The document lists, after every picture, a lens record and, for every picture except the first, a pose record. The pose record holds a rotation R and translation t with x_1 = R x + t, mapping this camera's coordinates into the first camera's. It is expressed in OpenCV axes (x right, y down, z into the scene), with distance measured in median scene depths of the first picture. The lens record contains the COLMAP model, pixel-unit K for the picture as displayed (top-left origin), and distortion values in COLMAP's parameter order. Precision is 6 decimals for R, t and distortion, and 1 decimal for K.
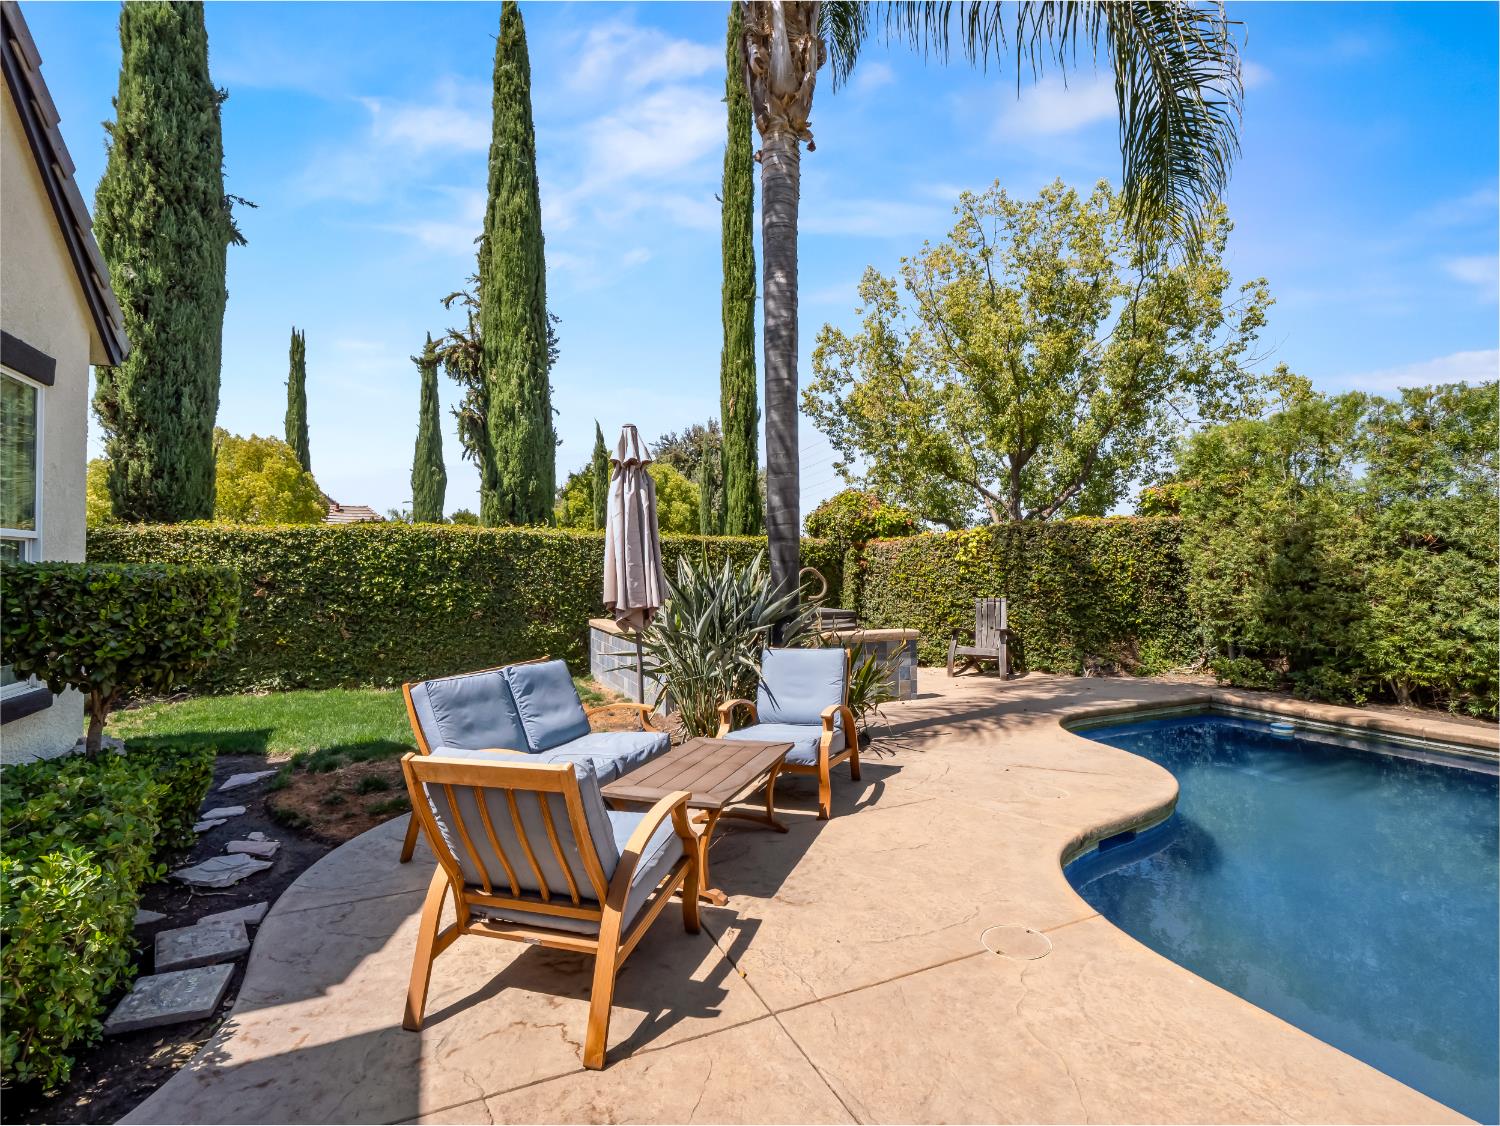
lens RADIAL K [[728.4, 0, 749.1], [0, 728.4, 560.3], [0, 0, 1]] dist [-0.008201, -0.001480]
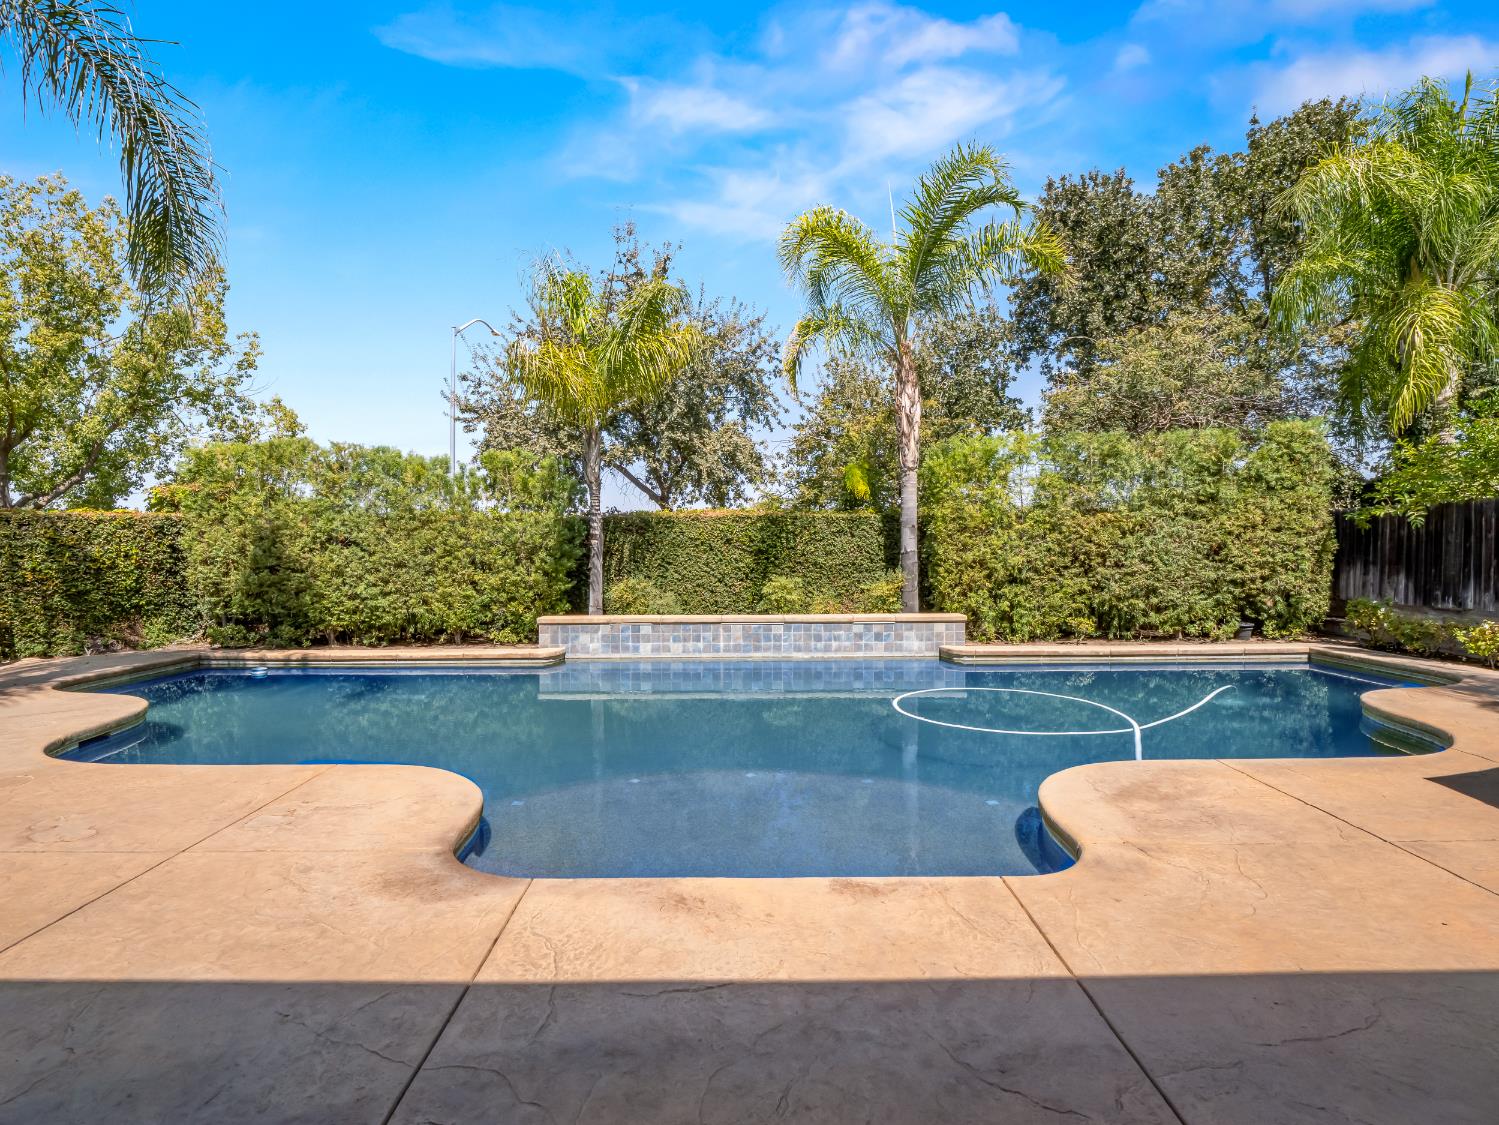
lens RADIAL K [[727.9, 0, 727.1], [0, 727.9, 560.7], [0, 0, 1]] dist [-0.008201, -0.001480]
pose [[0.417979, -0.006903, 0.908430, -0.122230], [-0.011034, 0.999859, 0.012674, -0.007696], [-0.908390, -0.015321, 0.417844, -0.329882]]
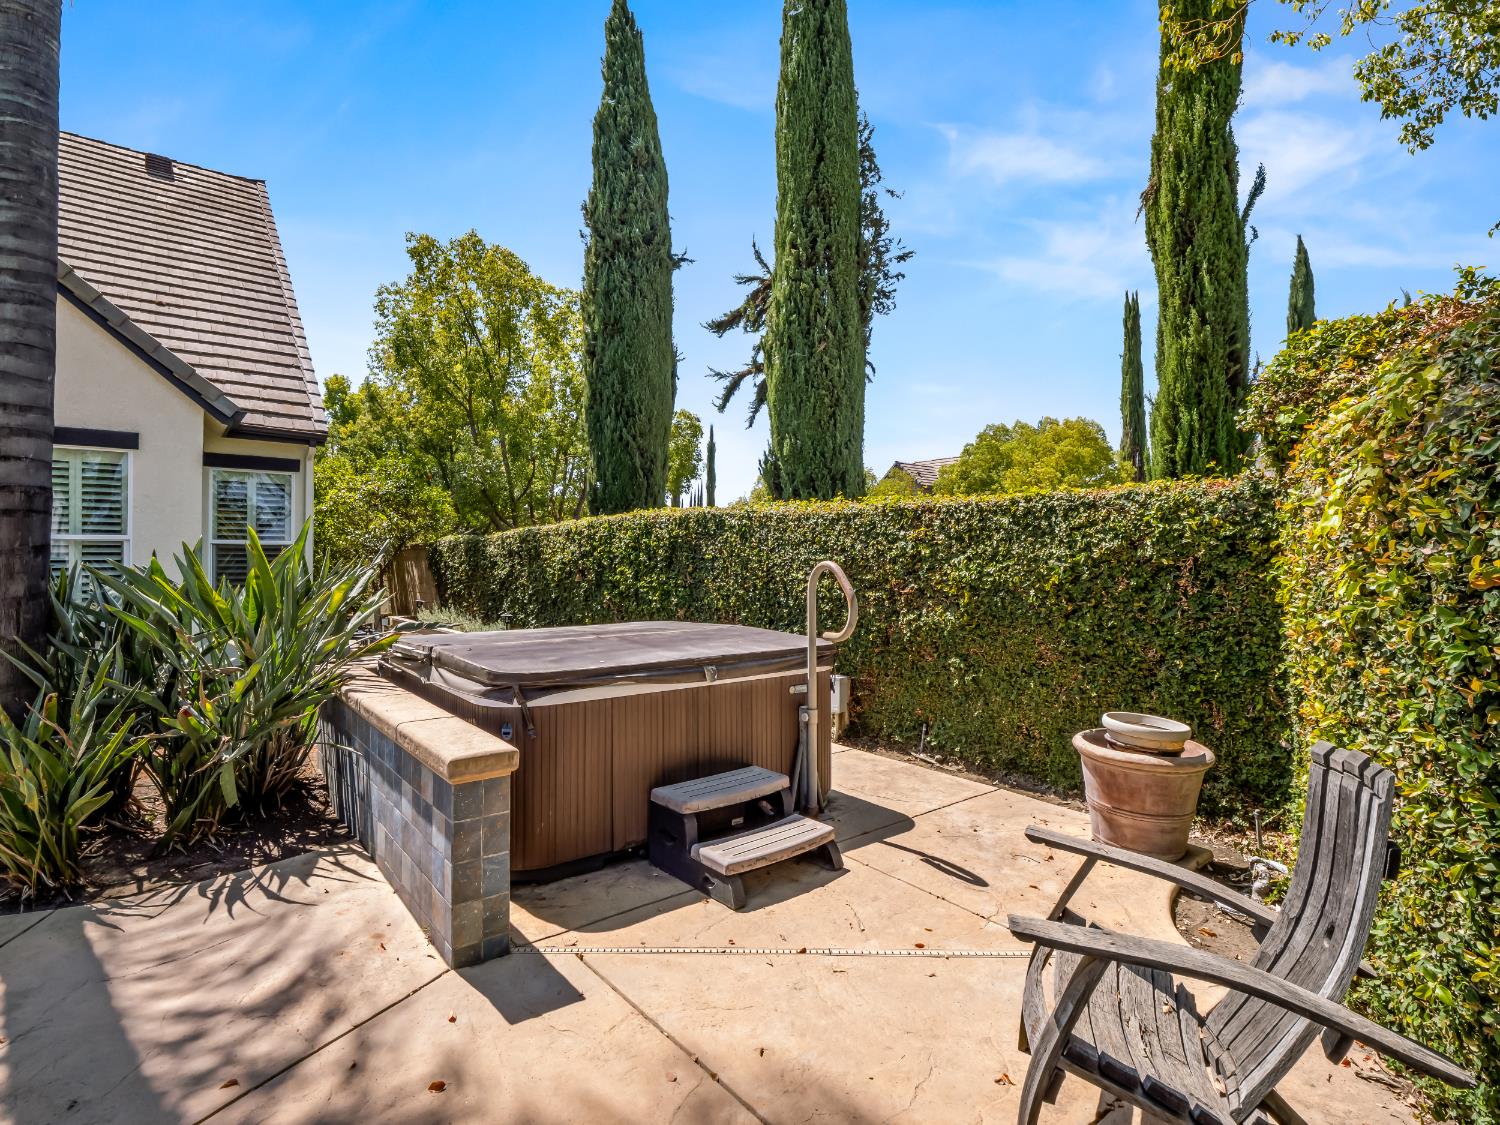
lens RADIAL K [[749.8, 0, 743.4], [0, 749.8, 557.5], [0, 0, 1]] dist [-0.020202, 0.002111]
pose [[0.282471, 0.006059, -0.959257, 0.483769], [0.005658, 0.999952, 0.007982, 0.003738], [0.959259, -0.007682, 0.282423, 0.844514]]
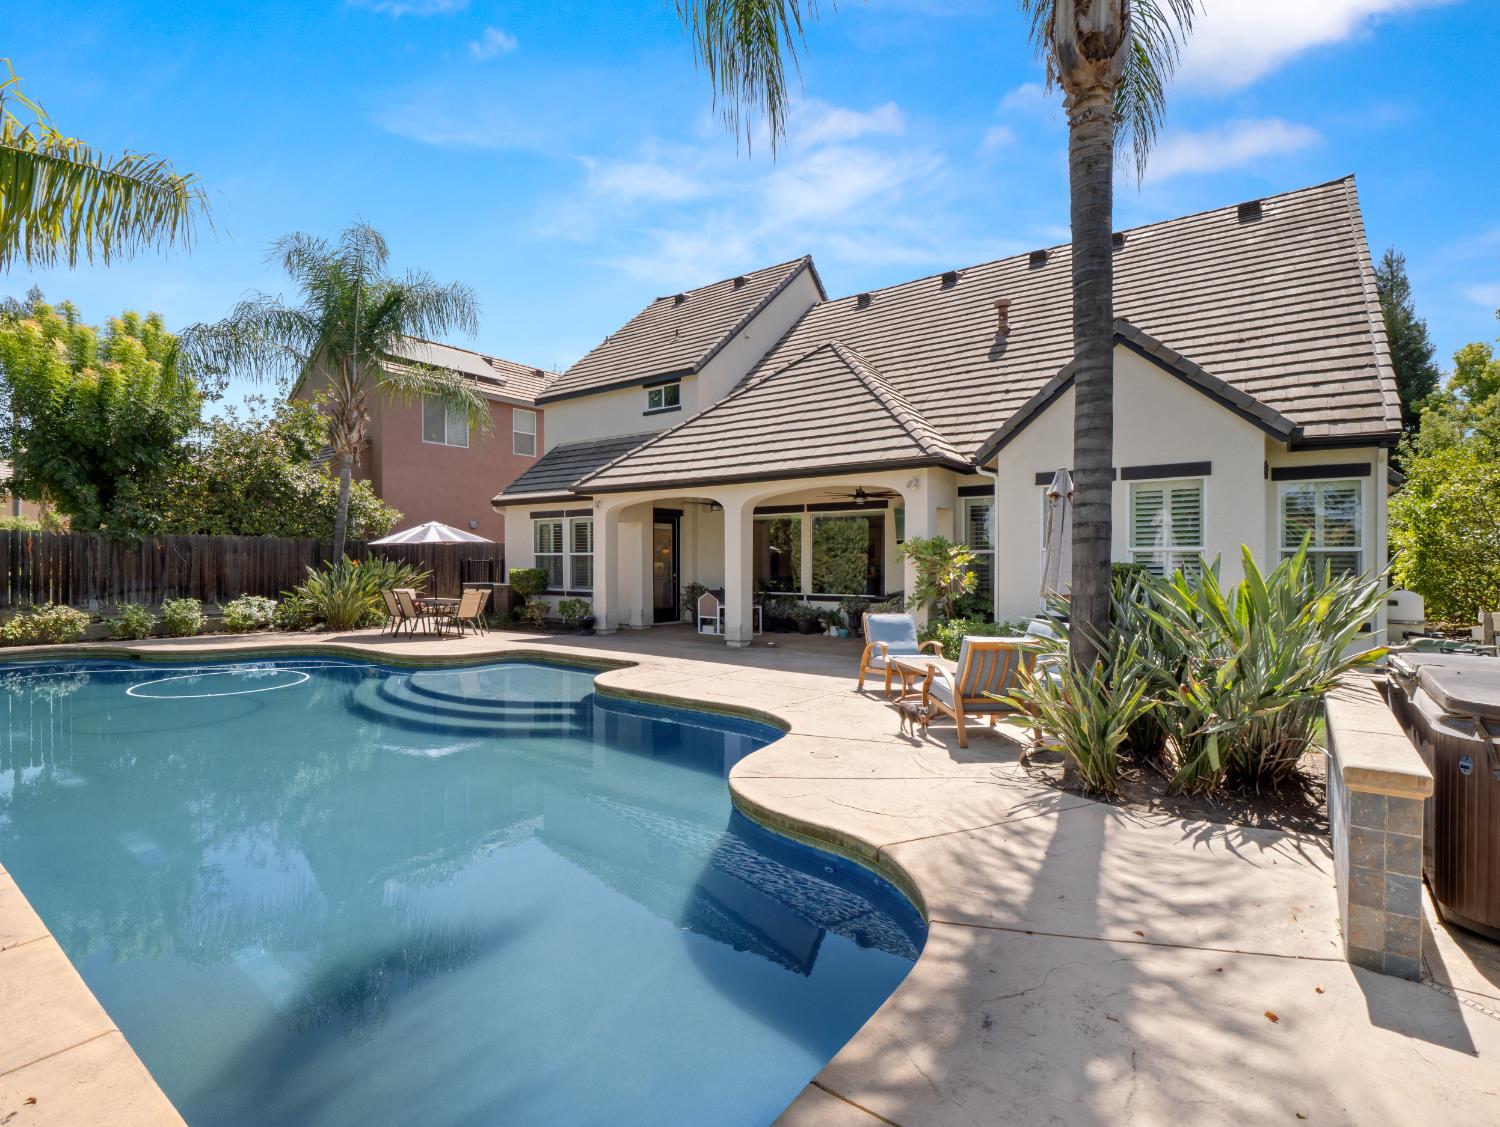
lens RADIAL K [[728.4, 0, 742.0], [0, 728.4, 563.0], [0, 0, 1]] dist [-0.008201, -0.001480]
pose [[-0.859467, 0.012511, -0.511038, 0.537910], [0.015674, 0.999875, -0.001883, -0.003124], [0.510951, -0.009628, -0.859556, 0.940301]]
